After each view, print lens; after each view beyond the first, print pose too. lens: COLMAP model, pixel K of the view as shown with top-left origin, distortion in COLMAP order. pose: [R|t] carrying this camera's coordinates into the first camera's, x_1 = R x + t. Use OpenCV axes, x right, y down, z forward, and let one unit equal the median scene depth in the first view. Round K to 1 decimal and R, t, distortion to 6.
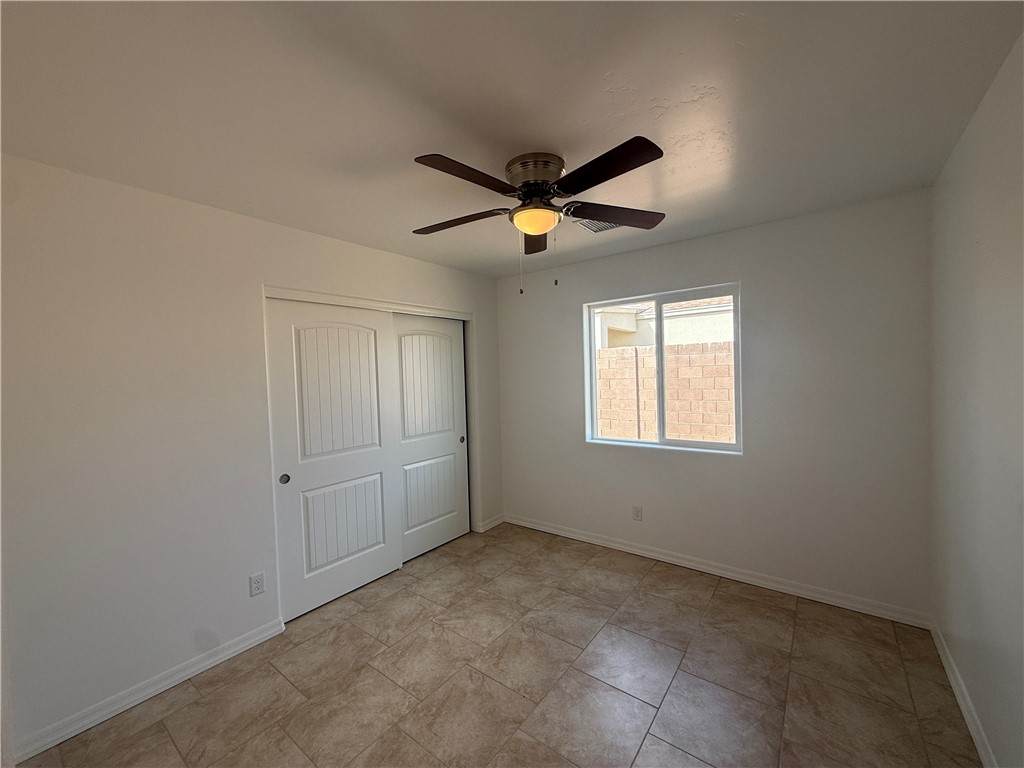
lens RADIAL K [[407.0, 0, 510.8], [0, 407.0, 384.9], [0, 0, 1]] dist [0.001915, -0.000099]
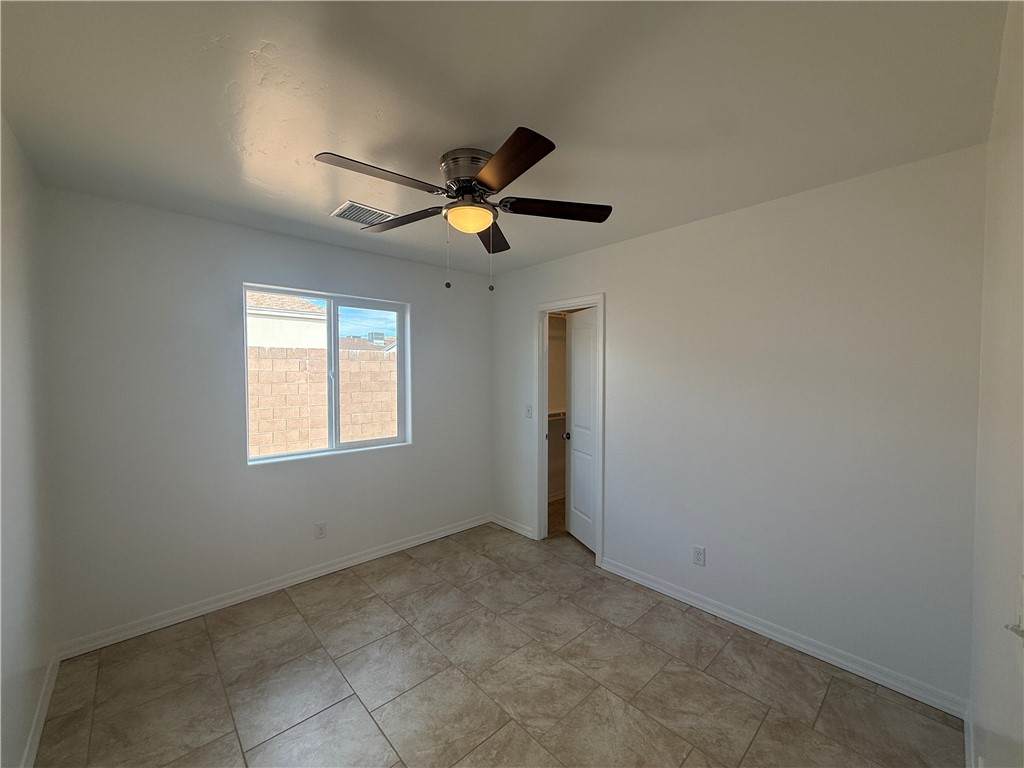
lens RADIAL K [[407.0, 0, 510.8], [0, 407.0, 384.9], [0, 0, 1]] dist [0.001915, -0.000099]
pose [[0.978299, 0.062832, -0.197441, 0.379674], [-0.060560, 0.998011, 0.017530, -0.020781], [0.198149, -0.005193, 0.980158, 0.048669]]
